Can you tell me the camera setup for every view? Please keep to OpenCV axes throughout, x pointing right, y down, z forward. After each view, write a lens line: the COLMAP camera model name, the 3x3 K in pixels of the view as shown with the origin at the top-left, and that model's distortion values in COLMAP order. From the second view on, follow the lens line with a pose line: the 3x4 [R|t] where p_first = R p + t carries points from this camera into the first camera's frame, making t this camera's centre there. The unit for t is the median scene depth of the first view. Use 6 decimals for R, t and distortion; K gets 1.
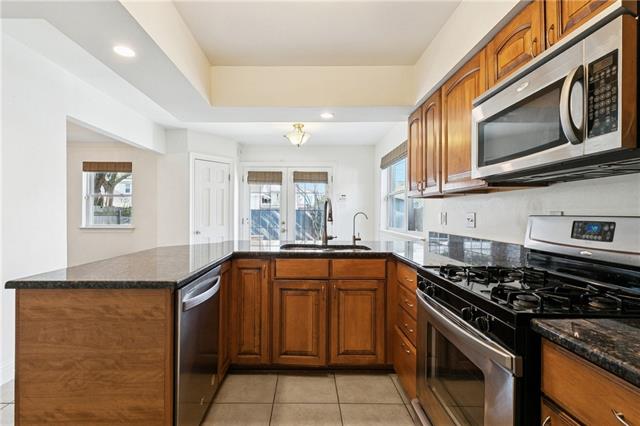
lens RADIAL K [[291.5, 0, 317.5], [0, 291.5, 211.1], [0, 0, 1]] dist [0.003535, 0.000146]
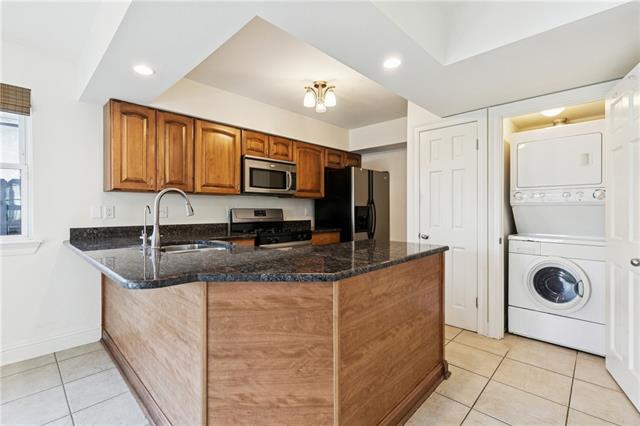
lens RADIAL K [[291.5, 0, 322.9], [0, 291.5, 210.4], [0, 0, 1]] dist [0.003535, 0.000146]
pose [[-0.714041, -0.003050, 0.700097, -1.444947], [-0.005302, 0.999985, -0.001051, 0.028049], [-0.700083, -0.004462, -0.714047, 2.258396]]
